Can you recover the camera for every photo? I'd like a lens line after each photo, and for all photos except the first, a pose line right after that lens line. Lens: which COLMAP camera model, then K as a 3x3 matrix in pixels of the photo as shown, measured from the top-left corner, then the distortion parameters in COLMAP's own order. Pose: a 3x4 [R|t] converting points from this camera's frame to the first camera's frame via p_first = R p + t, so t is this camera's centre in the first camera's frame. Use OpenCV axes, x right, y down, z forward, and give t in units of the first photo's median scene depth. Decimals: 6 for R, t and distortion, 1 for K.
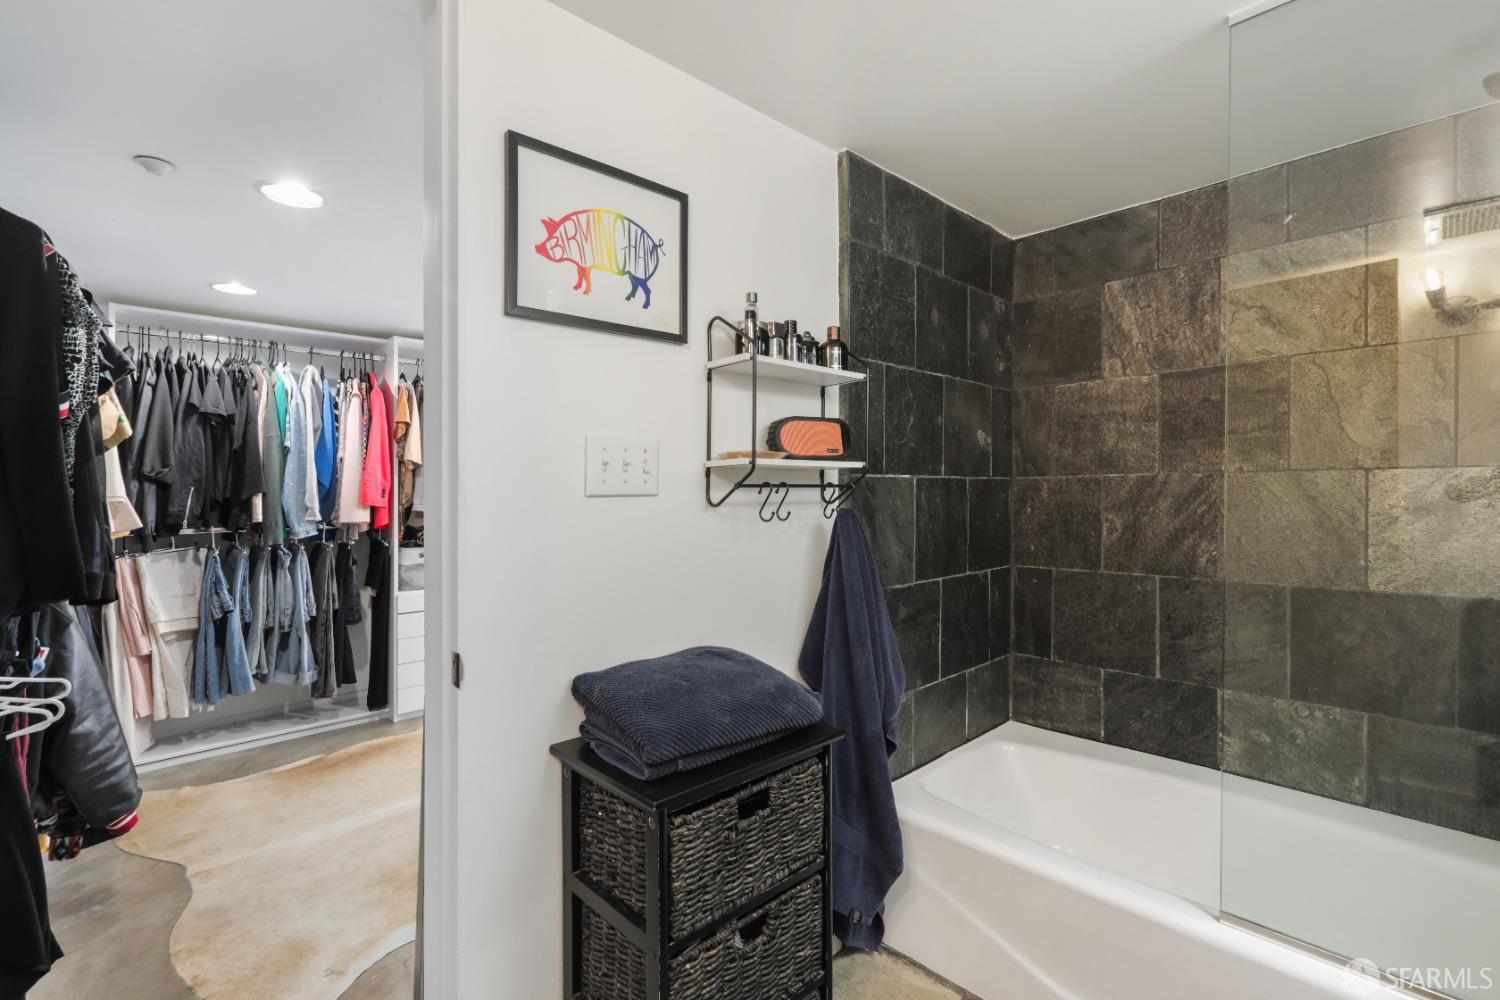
lens RADIAL K [[683.7, 0, 757.4], [0, 683.7, 494.5], [0, 0, 1]] dist [0.001167, 0.000322]
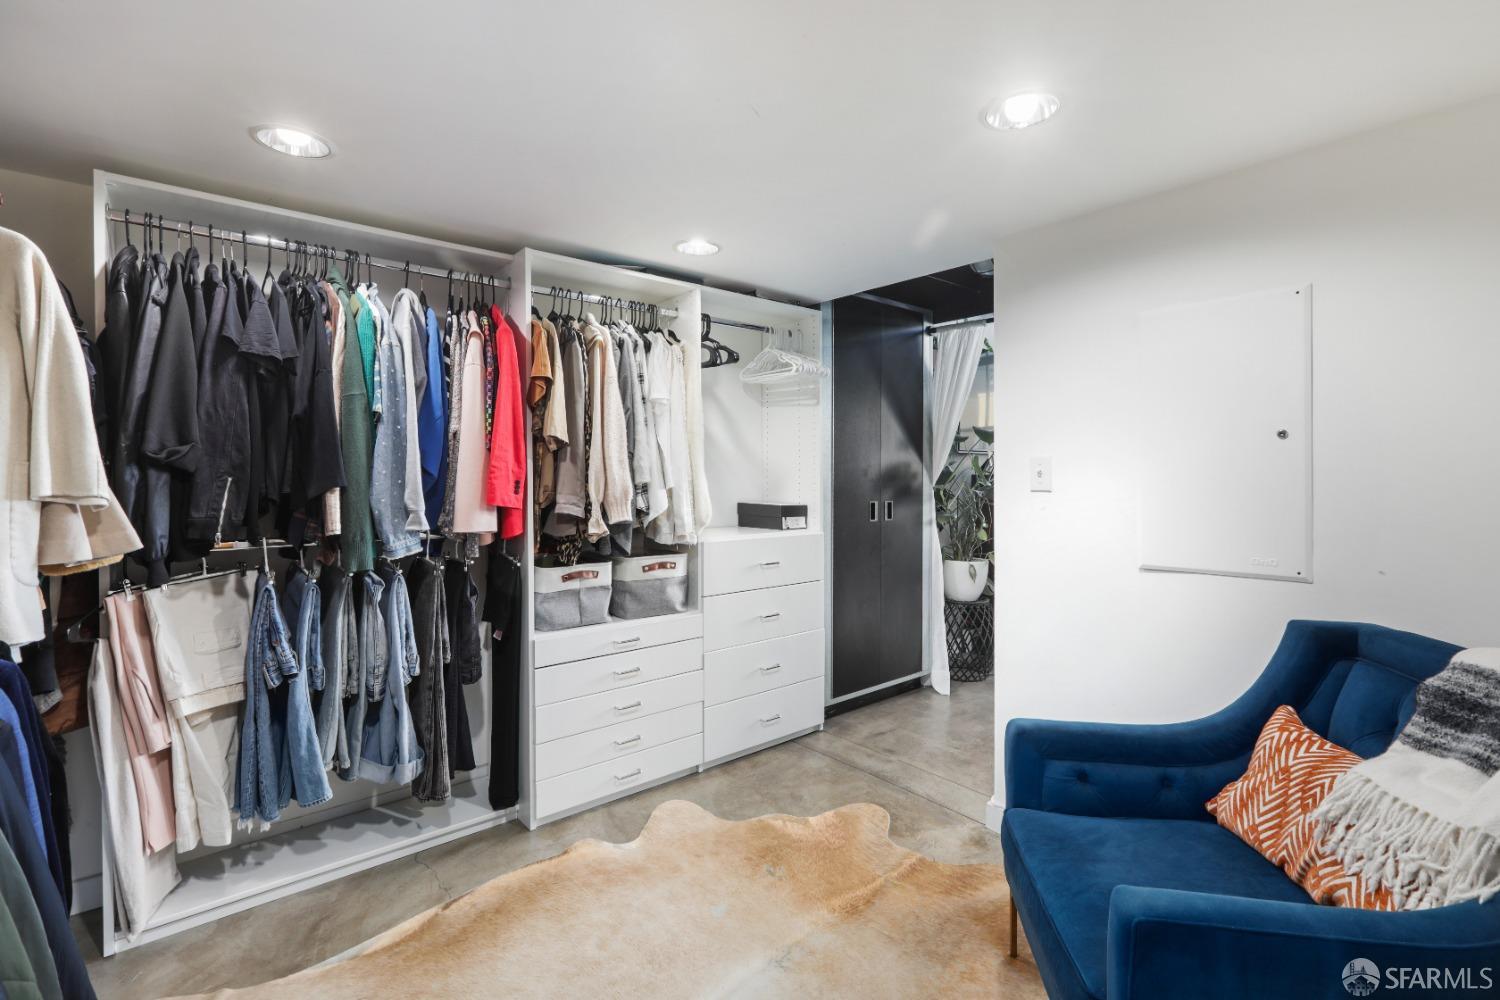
lens RADIAL K [[668.3, 0, 750.0], [0, 668.3, 500.0], [0, 0, 1]] dist [0.000747, 0.000110]
pose [[0.998082, 0.014284, -0.060227, -0.317227], [-0.012094, 0.999258, 0.036574, -0.016816], [0.060705, -0.035776, 0.997514, 0.419226]]
